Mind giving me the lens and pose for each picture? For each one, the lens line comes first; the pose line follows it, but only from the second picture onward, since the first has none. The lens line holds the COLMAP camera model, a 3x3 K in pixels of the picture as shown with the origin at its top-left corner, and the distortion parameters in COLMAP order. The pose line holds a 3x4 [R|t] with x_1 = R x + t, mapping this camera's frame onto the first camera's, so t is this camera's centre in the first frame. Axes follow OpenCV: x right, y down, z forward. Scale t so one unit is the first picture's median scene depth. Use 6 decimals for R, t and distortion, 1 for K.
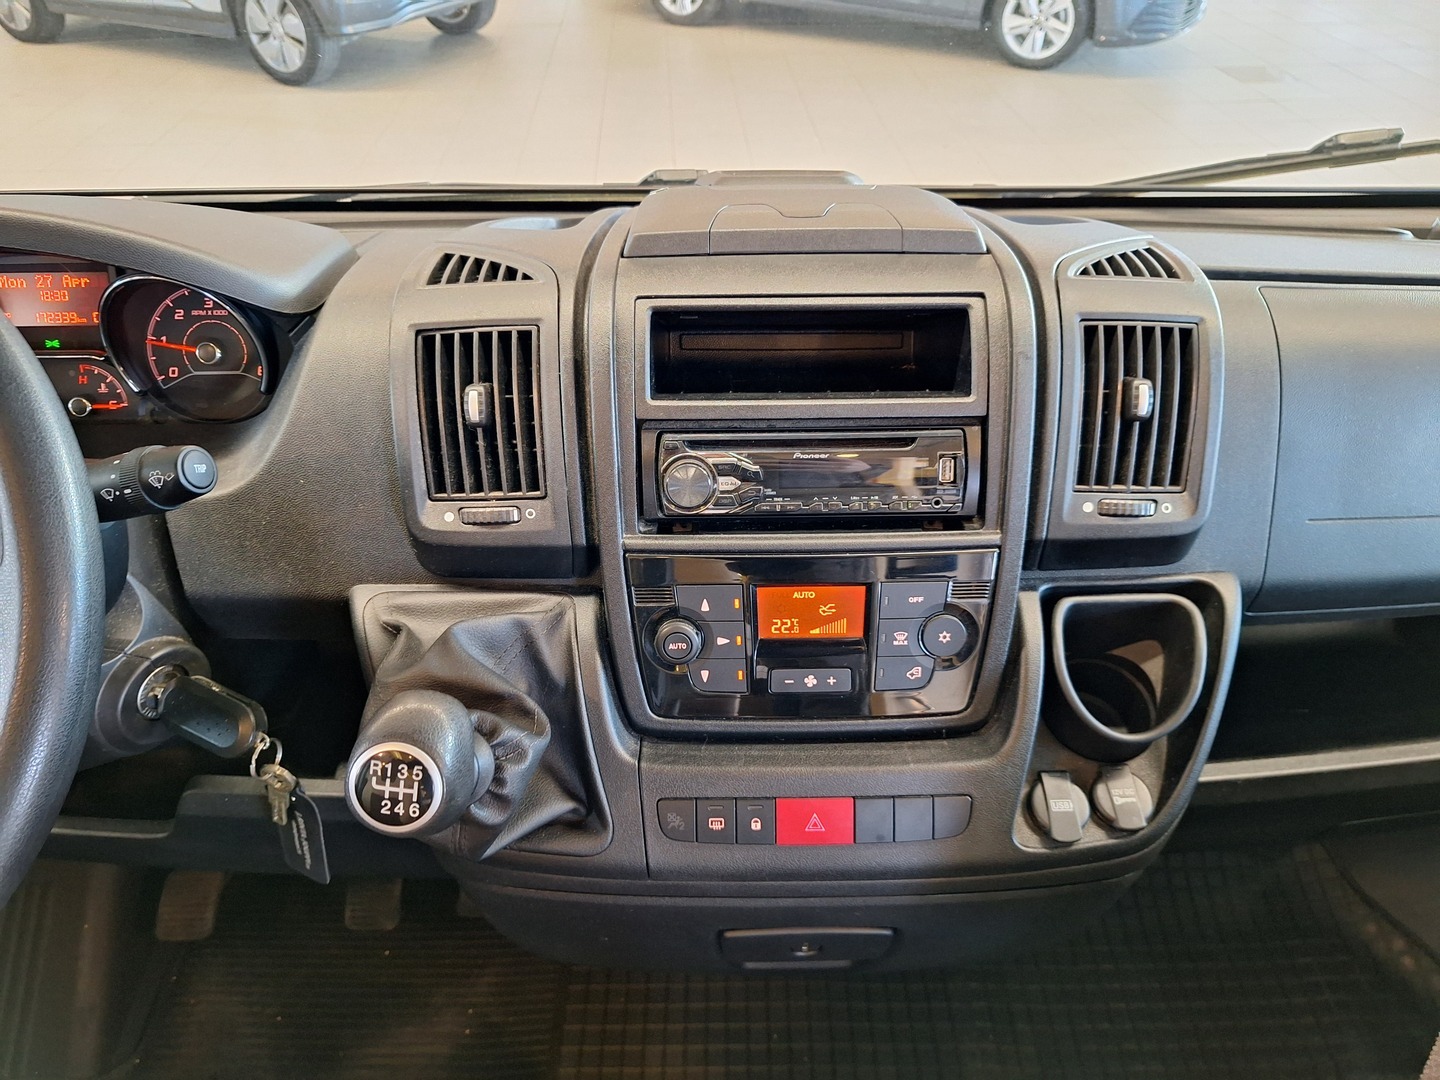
lens RADIAL K [[1019.1, 0, 720.0], [0, 1019.1, 540.0], [0, 0, 1]] dist [0.008088, 0.001345]
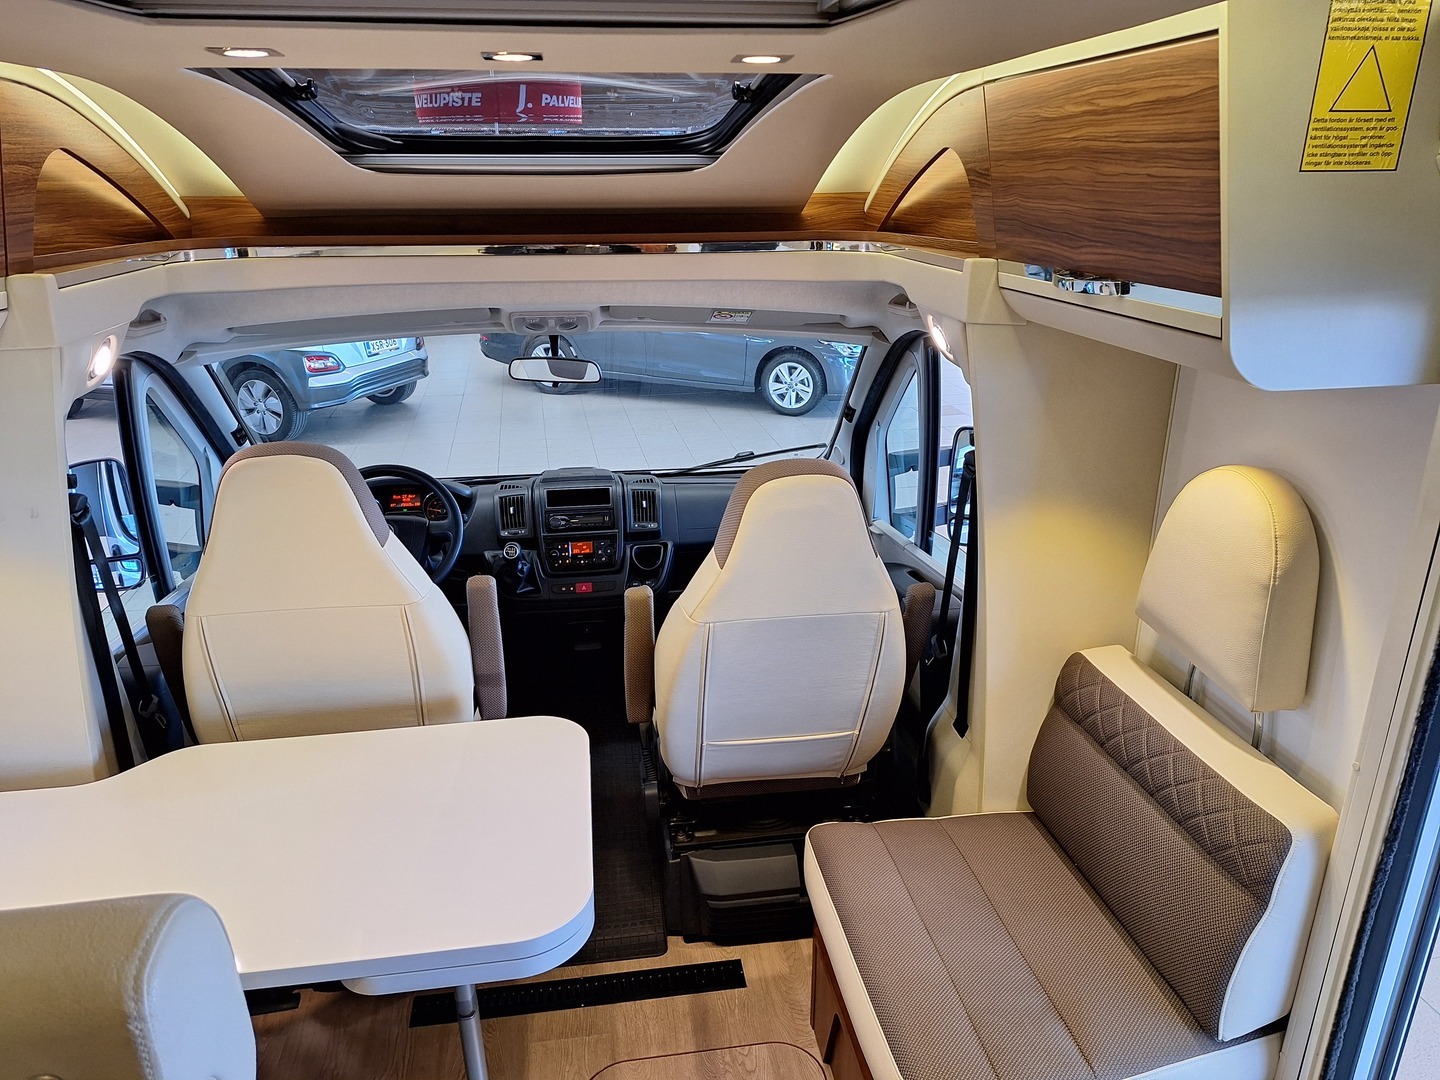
lens RADIAL K [[1019.1, 0, 720.0], [0, 1019.1, 540.0], [0, 0, 1]] dist [0.008088, 0.001345]
pose [[0.990759, -0.044081, 0.128271, 0.117734], [0.080429, 0.952440, -0.293921, 1.476486], [-0.109214, 0.301521, 0.947184, -3.612746]]
